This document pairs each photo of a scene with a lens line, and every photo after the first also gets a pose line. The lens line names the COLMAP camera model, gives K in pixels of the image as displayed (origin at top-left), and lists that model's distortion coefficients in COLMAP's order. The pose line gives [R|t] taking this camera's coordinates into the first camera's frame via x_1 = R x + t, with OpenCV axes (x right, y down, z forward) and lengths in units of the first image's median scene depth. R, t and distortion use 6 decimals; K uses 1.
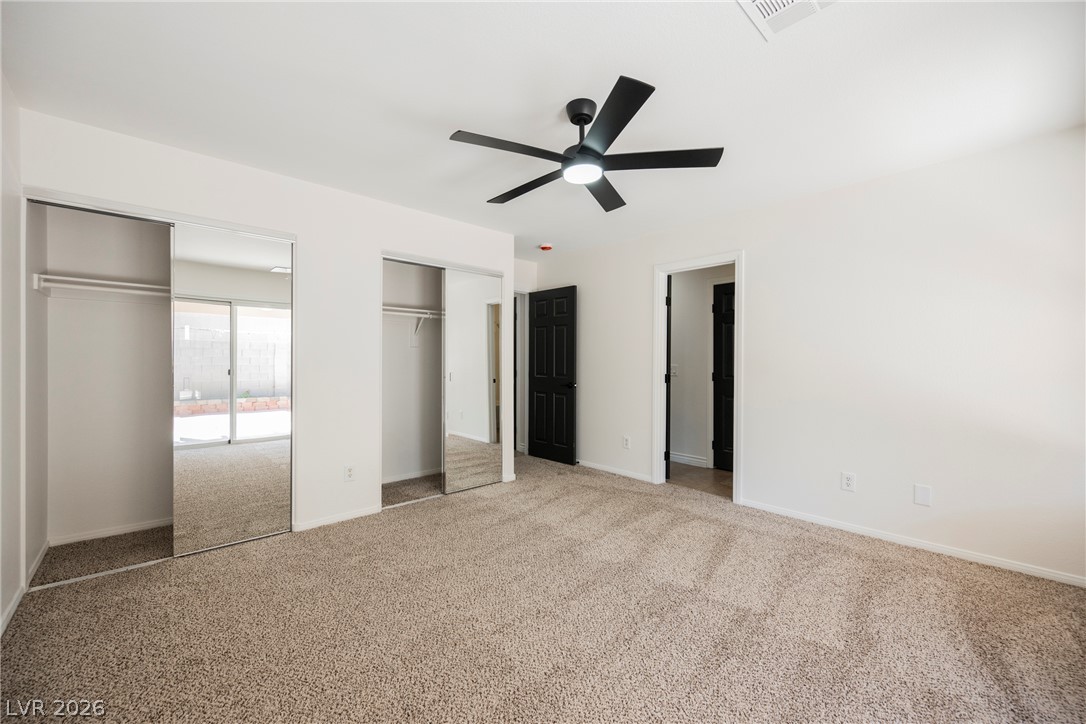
lens RADIAL K [[421.6, 0, 541.3], [0, 421.6, 360.5], [0, 0, 1]] dist [-0.004803, 0.001371]
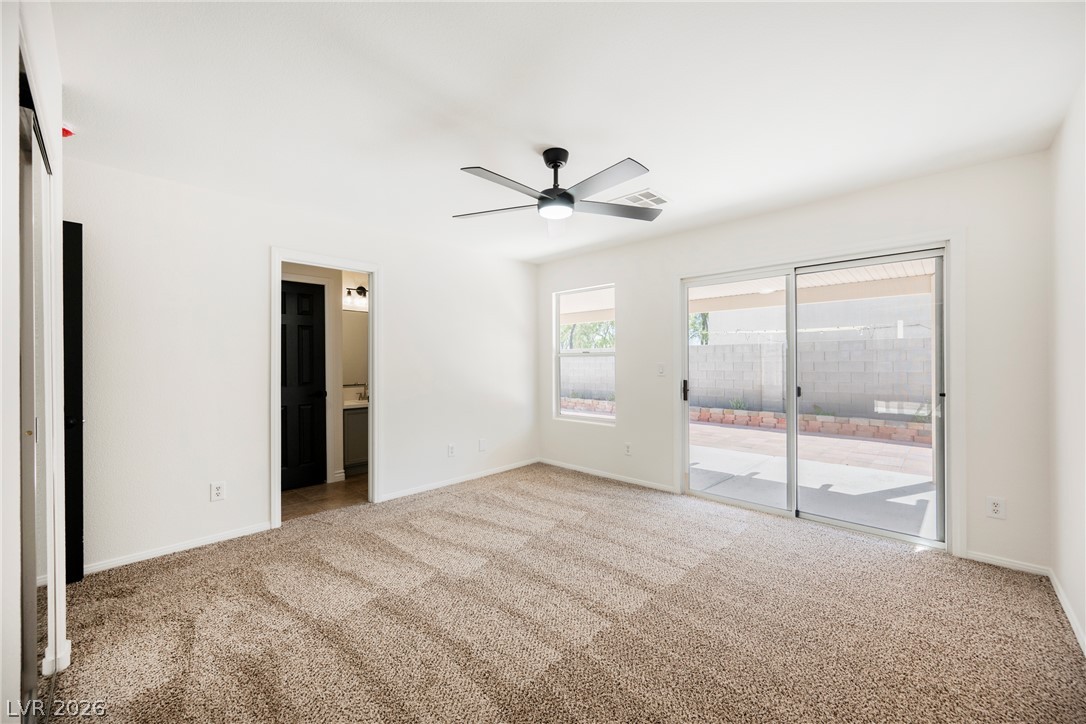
lens RADIAL K [[421.6, 0, 546.5], [0, 421.6, 362.5], [0, 0, 1]] dist [-0.004803, 0.001371]
pose [[-0.063582, 0.000644, 0.997976, -0.713579], [0.008179, 0.999967, -0.000124, -0.005536], [-0.997943, 0.008154, -0.063585, 0.762559]]
